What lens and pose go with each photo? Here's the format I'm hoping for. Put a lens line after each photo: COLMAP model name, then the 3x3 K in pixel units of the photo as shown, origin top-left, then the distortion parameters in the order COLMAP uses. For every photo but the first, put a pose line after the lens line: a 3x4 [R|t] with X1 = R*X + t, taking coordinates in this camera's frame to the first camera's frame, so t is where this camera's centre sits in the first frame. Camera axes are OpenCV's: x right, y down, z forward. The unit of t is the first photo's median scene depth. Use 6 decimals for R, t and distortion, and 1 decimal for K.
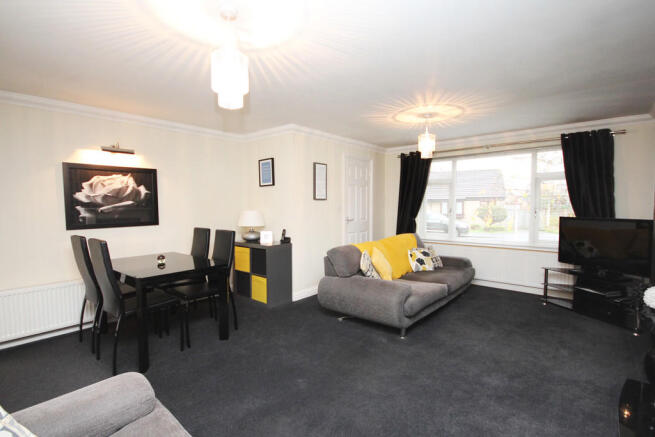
lens RADIAL K [[300.0, 0, 320.7], [0, 300.0, 218.7], [0, 0, 1]] dist [-0.017588, -0.000707]
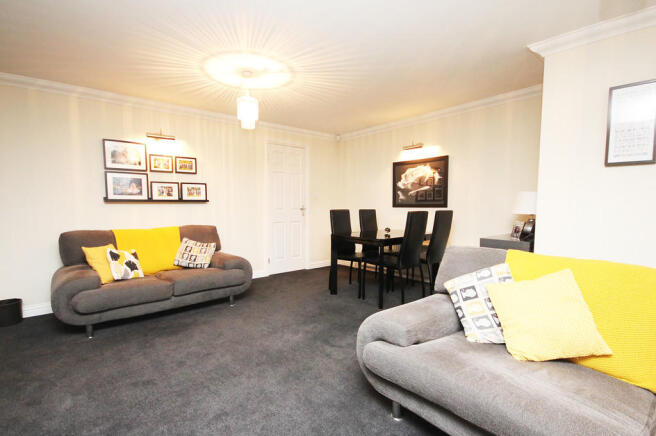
lens RADIAL K [[300.5, 0, 323.3], [0, 300.5, 220.7], [0, 0, 1]] dist [-0.017588, -0.000707]
pose [[-0.146783, 0.064858, -0.987040, 0.673405], [-0.038304, 0.996727, 0.071191, 0.010305], [0.988427, 0.048257, -0.143818, 0.819082]]
